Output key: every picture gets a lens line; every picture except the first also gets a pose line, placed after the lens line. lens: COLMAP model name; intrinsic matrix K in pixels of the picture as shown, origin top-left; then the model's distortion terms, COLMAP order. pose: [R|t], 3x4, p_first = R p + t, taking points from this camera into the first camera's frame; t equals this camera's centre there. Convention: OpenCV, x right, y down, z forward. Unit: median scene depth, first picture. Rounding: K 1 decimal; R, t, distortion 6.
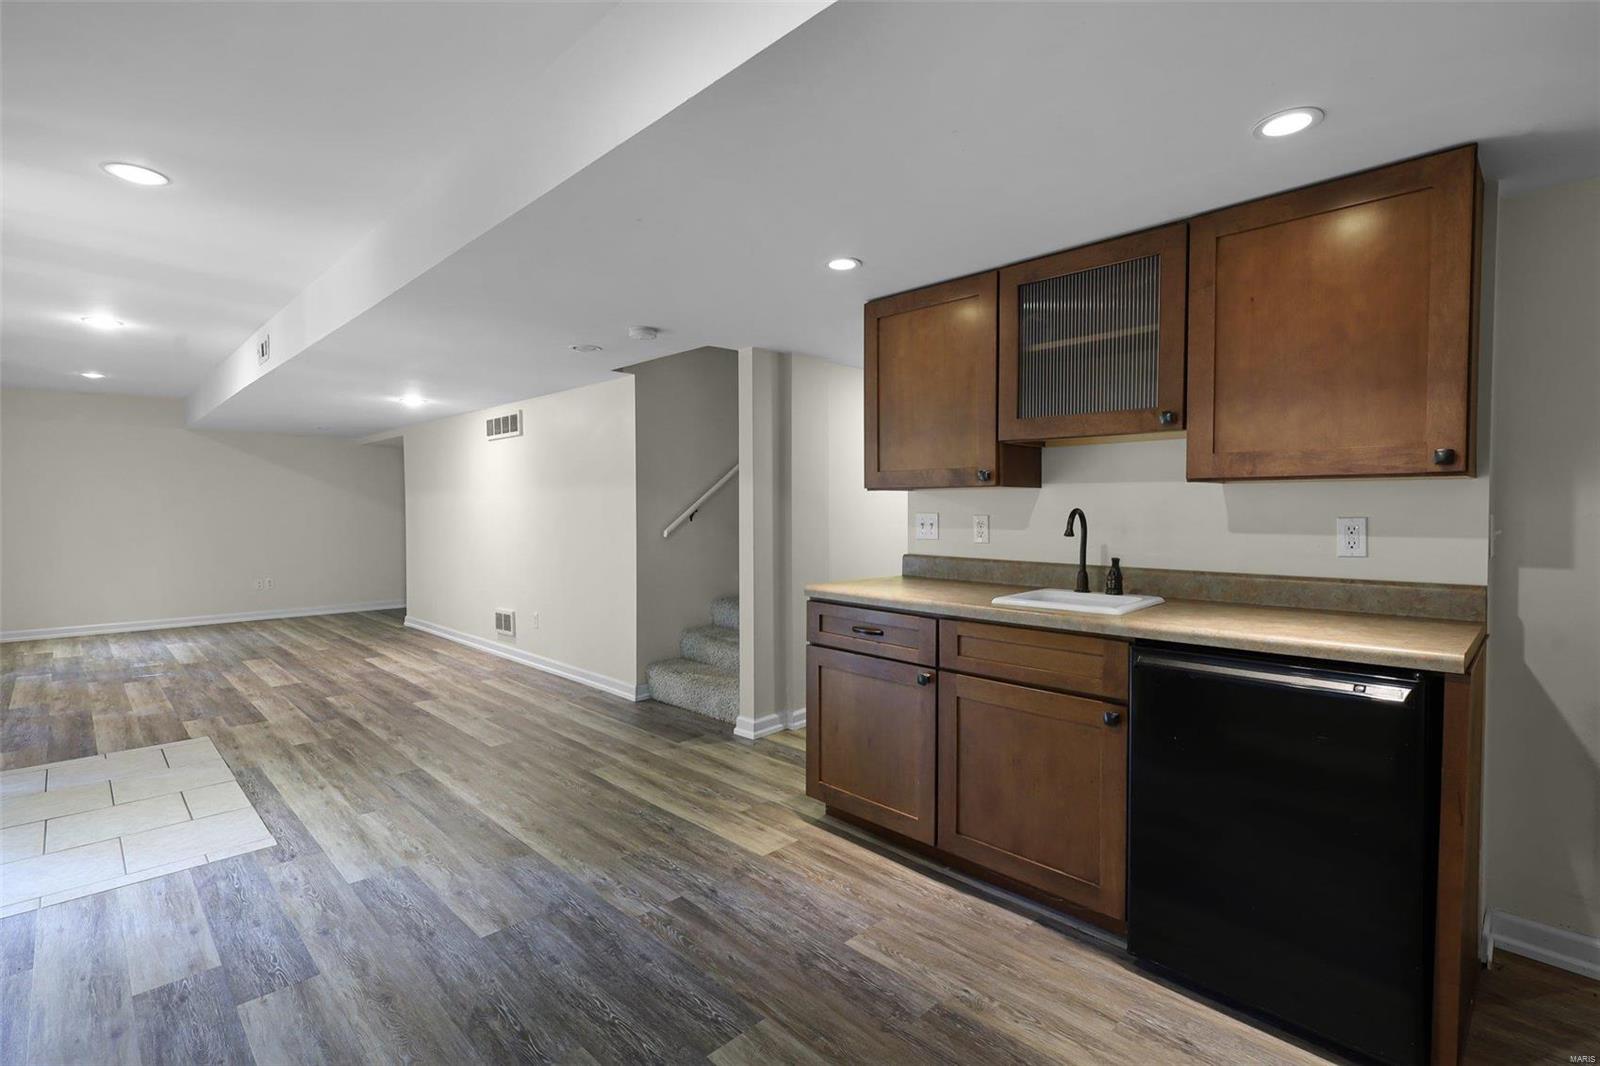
lens RADIAL K [[752.9, 0, 805.2], [0, 752.9, 535.3], [0, 0, 1]] dist [0.002301, 0.002482]
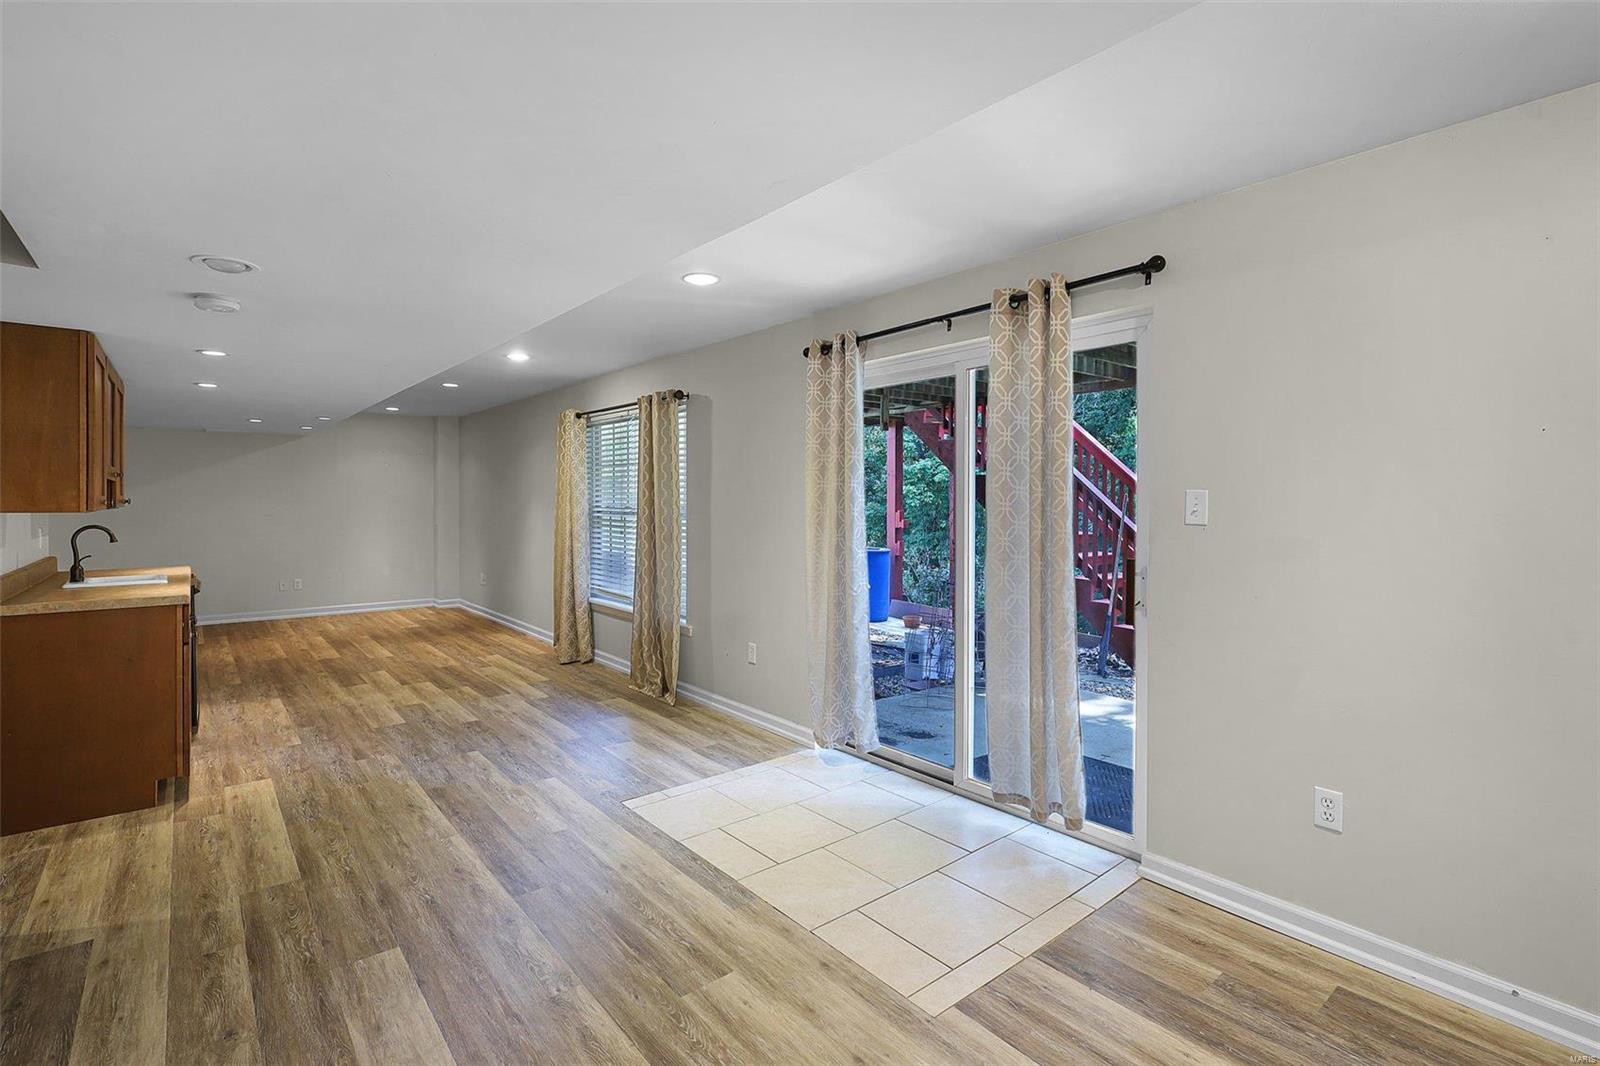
lens RADIAL K [[752.9, 0, 802.6], [0, 752.9, 497.5], [0, 0, 1]] dist [0.002301, 0.002482]
pose [[-0.995915, 0.000527, 0.090299, -1.027506], [0.003368, 0.999504, 0.031317, -0.114955], [-0.090237, 0.031493, -0.995422, 2.026327]]
